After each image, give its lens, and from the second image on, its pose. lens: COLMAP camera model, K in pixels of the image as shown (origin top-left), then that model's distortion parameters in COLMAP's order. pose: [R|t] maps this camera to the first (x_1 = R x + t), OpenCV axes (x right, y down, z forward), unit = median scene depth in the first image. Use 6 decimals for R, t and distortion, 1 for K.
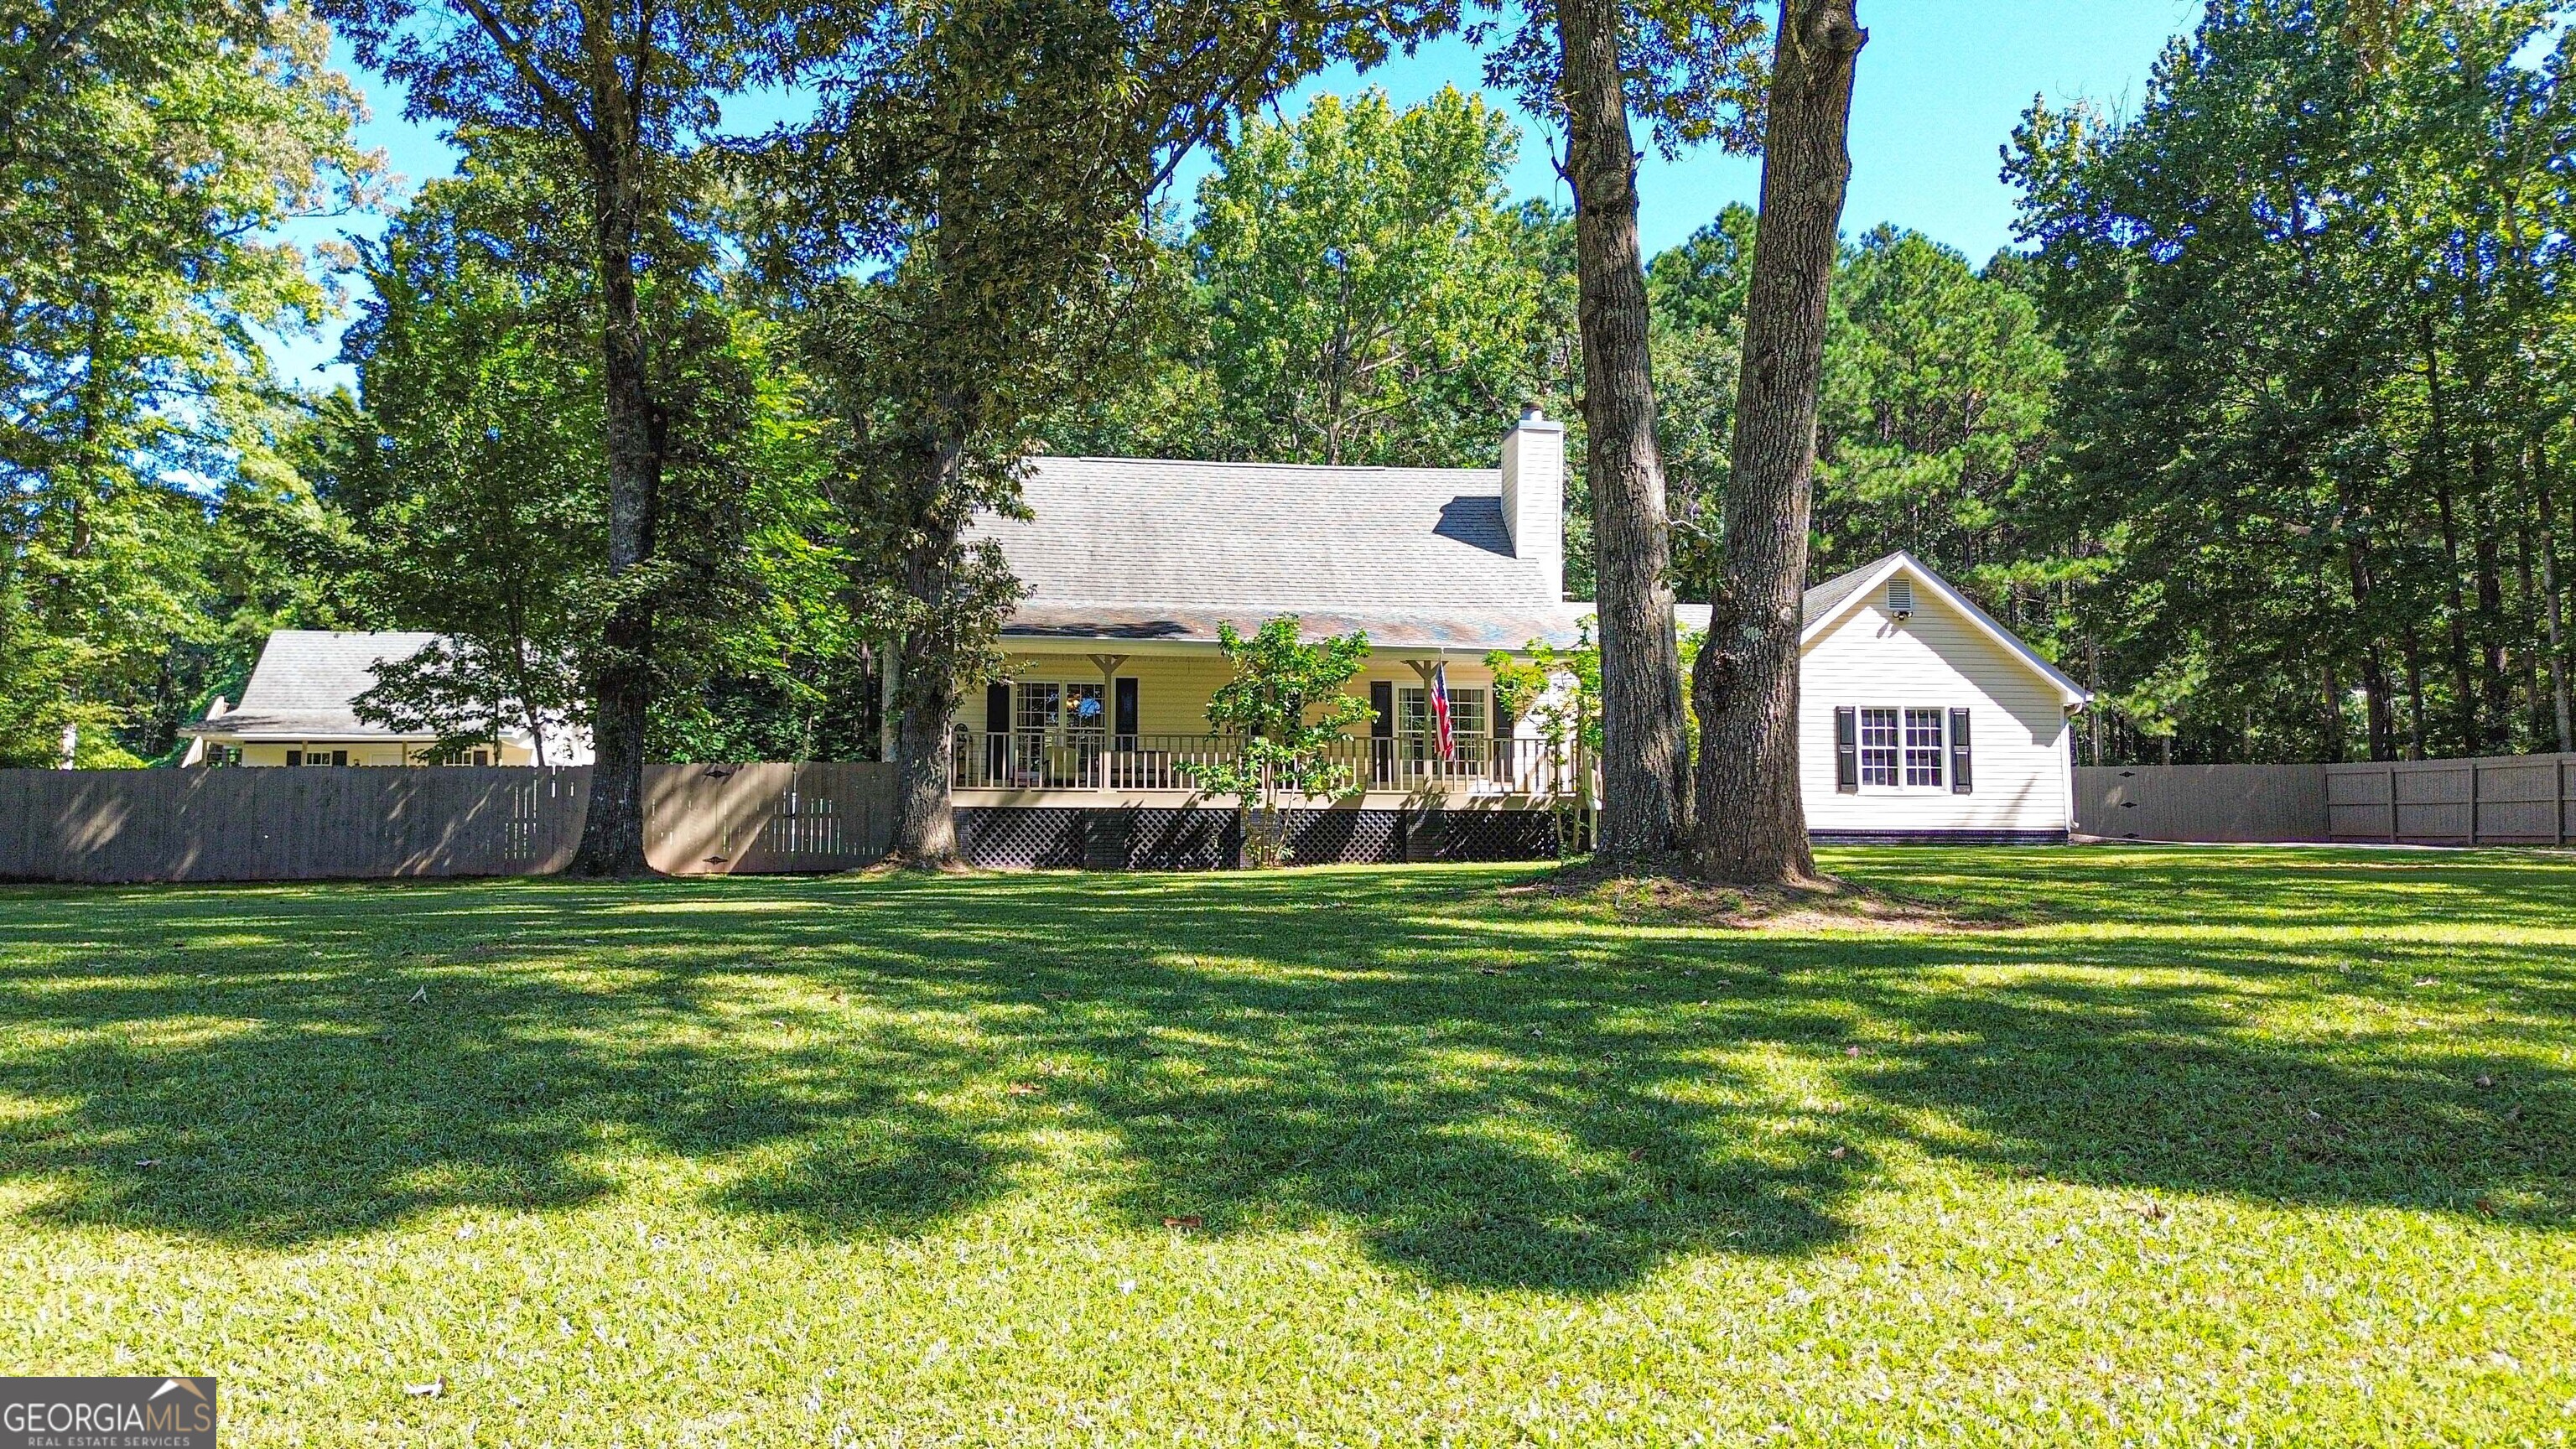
lens RADIAL K [[1824.4, 0, 1278.7], [0, 1824.4, 726.0], [0, 0, 1]] dist [0.075864, -0.076501]
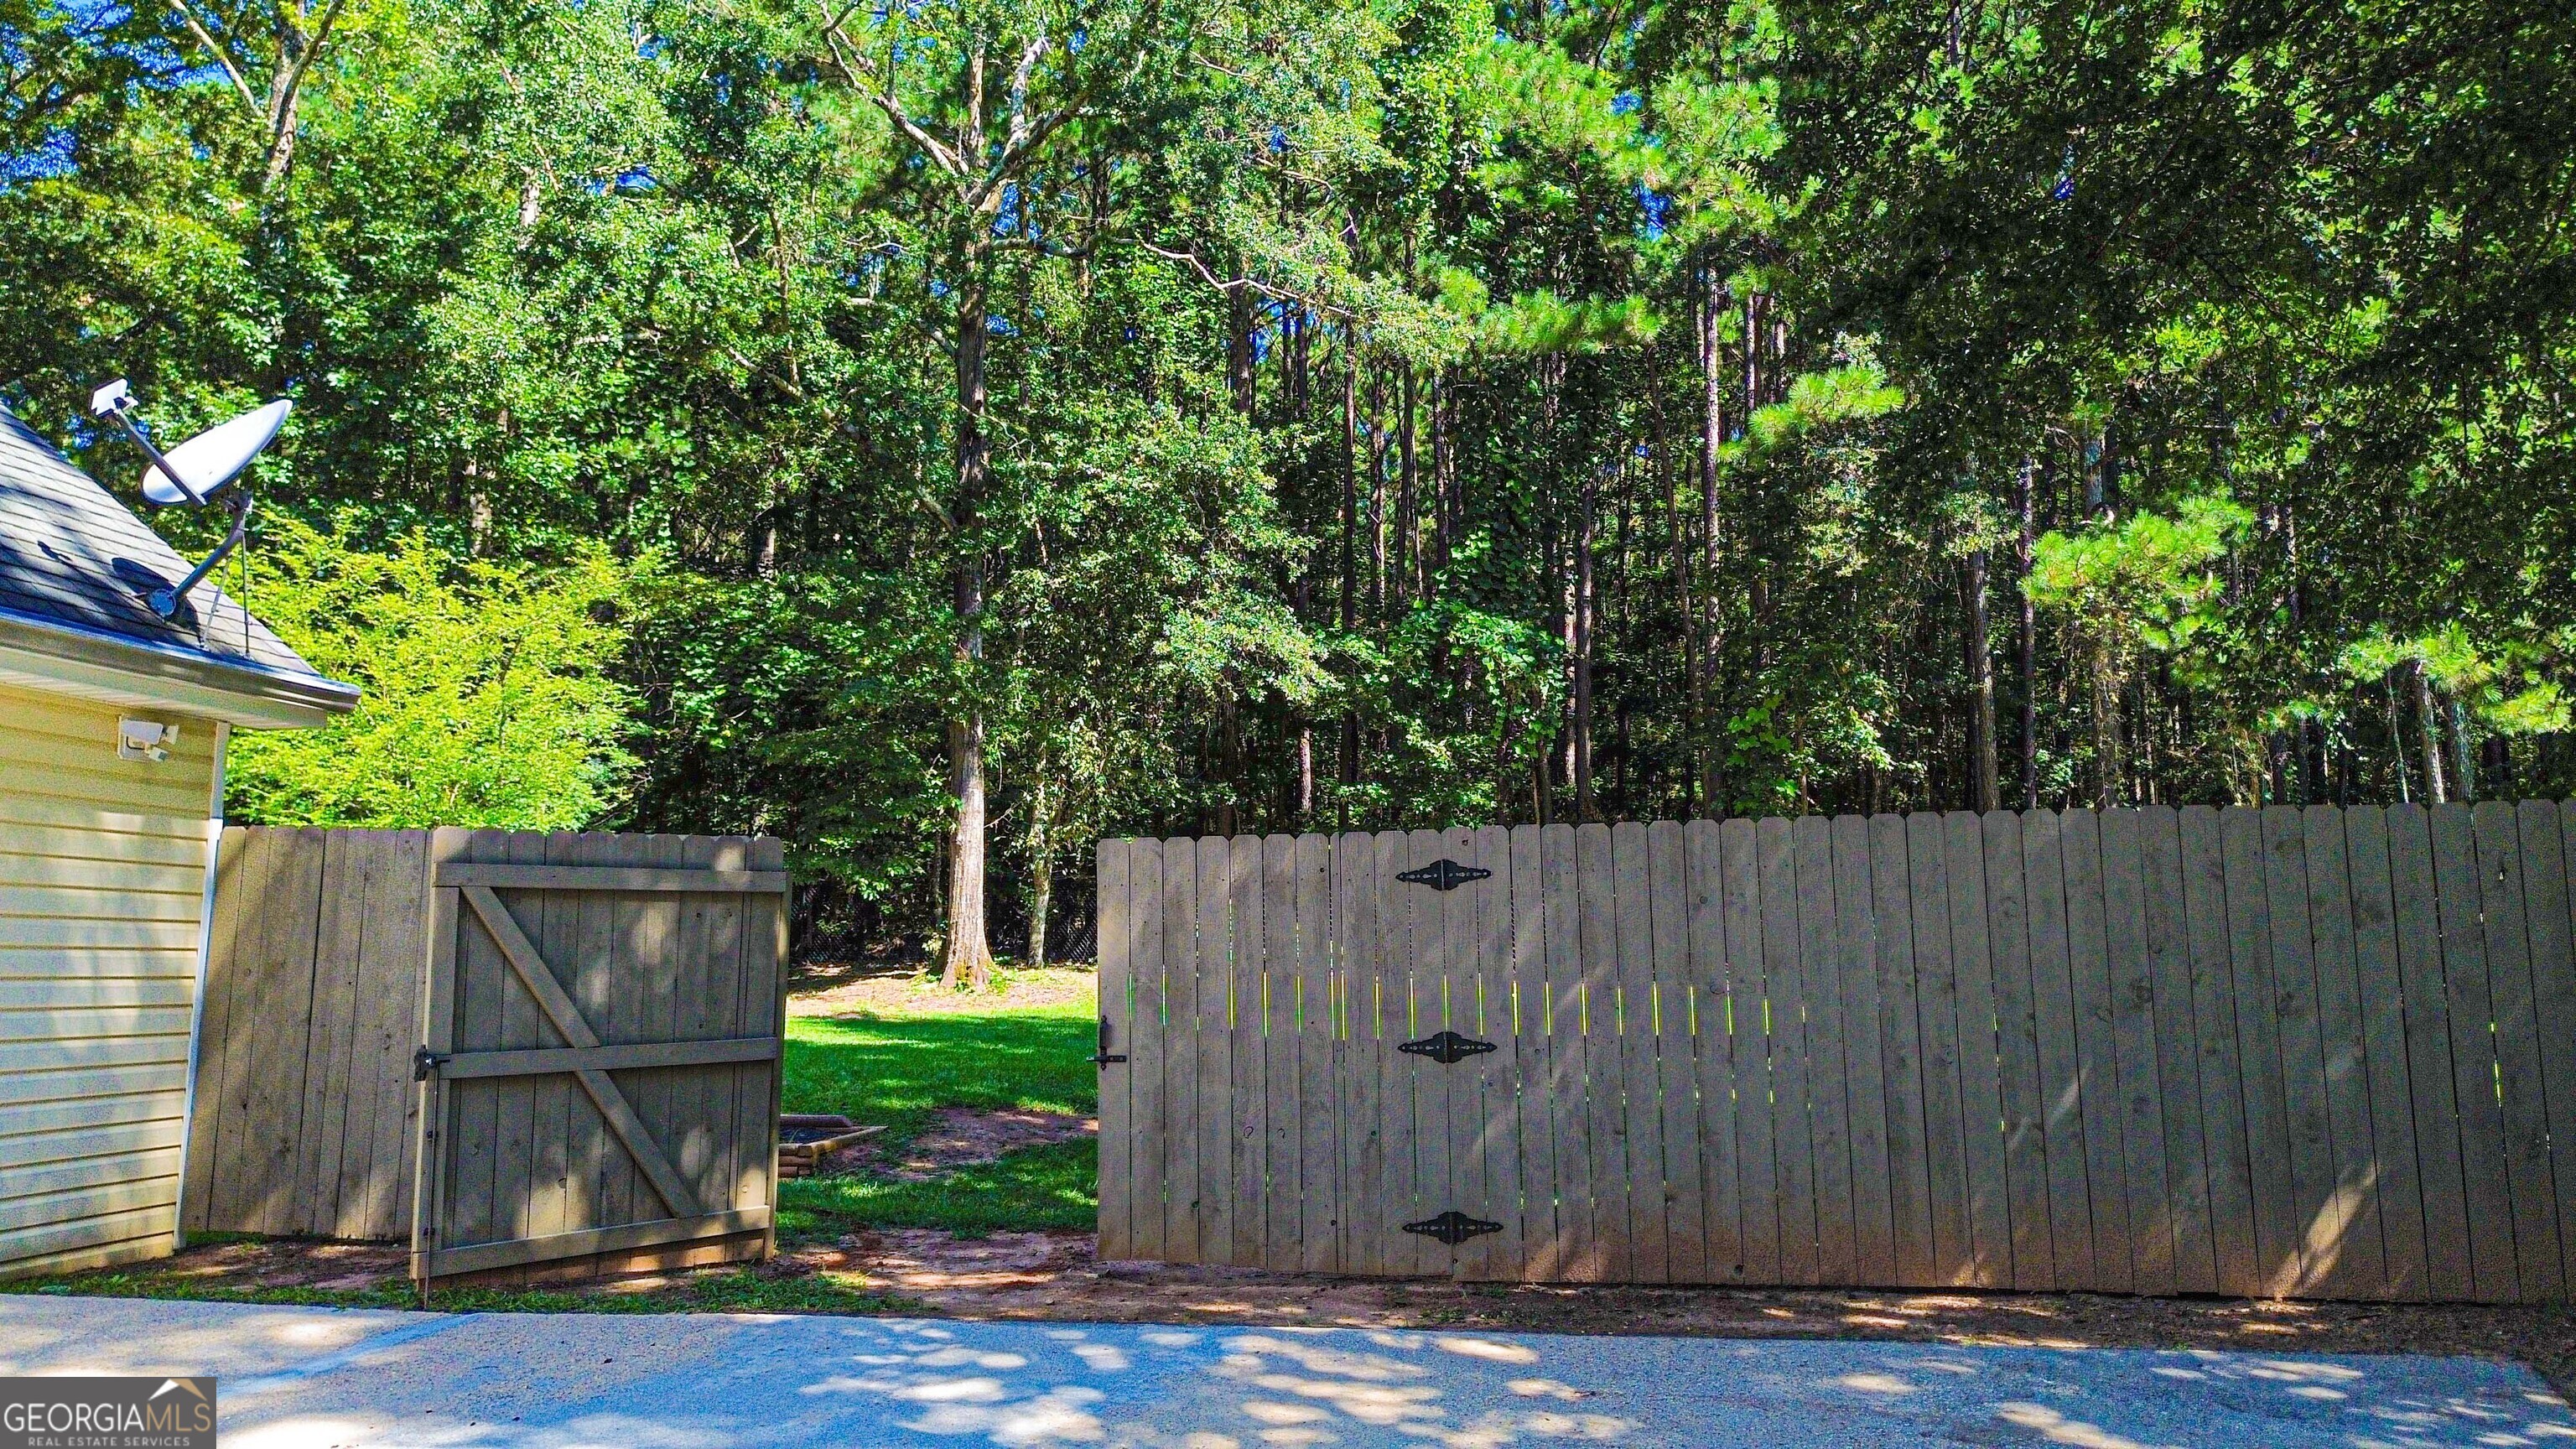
lens RADIAL K [[1824.4, 0, 1291.1], [0, 1824.4, 729.3], [0, 0, 1]] dist [0.075864, -0.076501]
pose [[0.959703, -0.033909, -0.278963, 0.611655], [0.024476, 0.999007, -0.037230, 0.022284], [0.279949, 0.028902, 0.959580, 1.016428]]
